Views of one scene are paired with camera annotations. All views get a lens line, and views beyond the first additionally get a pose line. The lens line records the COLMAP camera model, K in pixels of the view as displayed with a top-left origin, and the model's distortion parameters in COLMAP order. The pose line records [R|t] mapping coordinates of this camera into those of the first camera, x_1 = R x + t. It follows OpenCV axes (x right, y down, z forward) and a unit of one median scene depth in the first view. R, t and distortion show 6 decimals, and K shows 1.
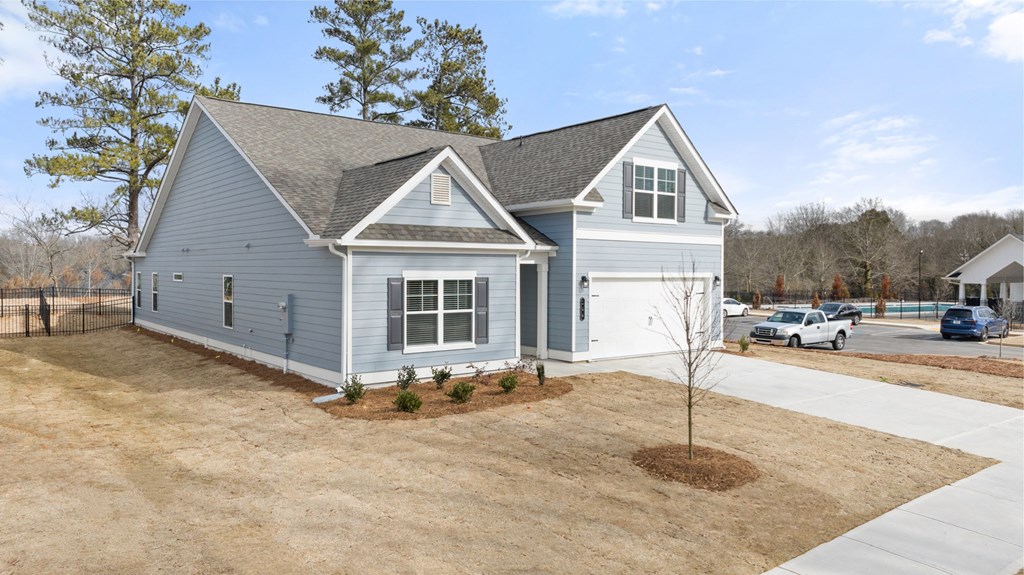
lens RADIAL K [[719.1, 0, 502.7], [0, 719.1, 284.6], [0, 0, 1]] dist [-0.007259, 0.002779]
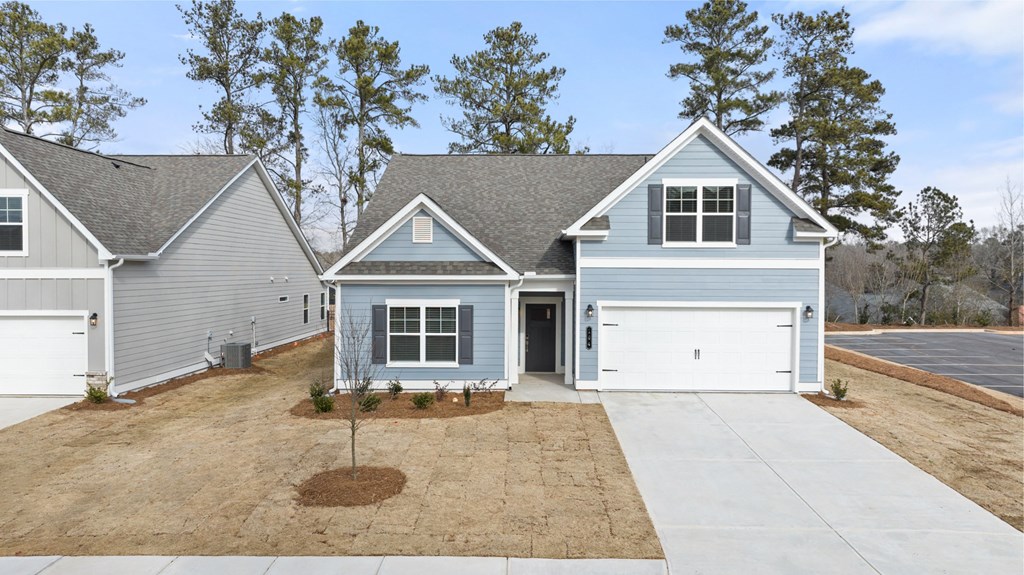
lens RADIAL K [[719.1, 0, 503.1], [0, 719.1, 289.1], [0, 0, 1]] dist [-0.007259, 0.002779]
pose [[0.777026, 0.013258, -0.629329, 0.645554], [-0.012621, 0.999905, 0.005481, -0.037483], [0.629342, 0.003684, 0.777120, 0.148697]]
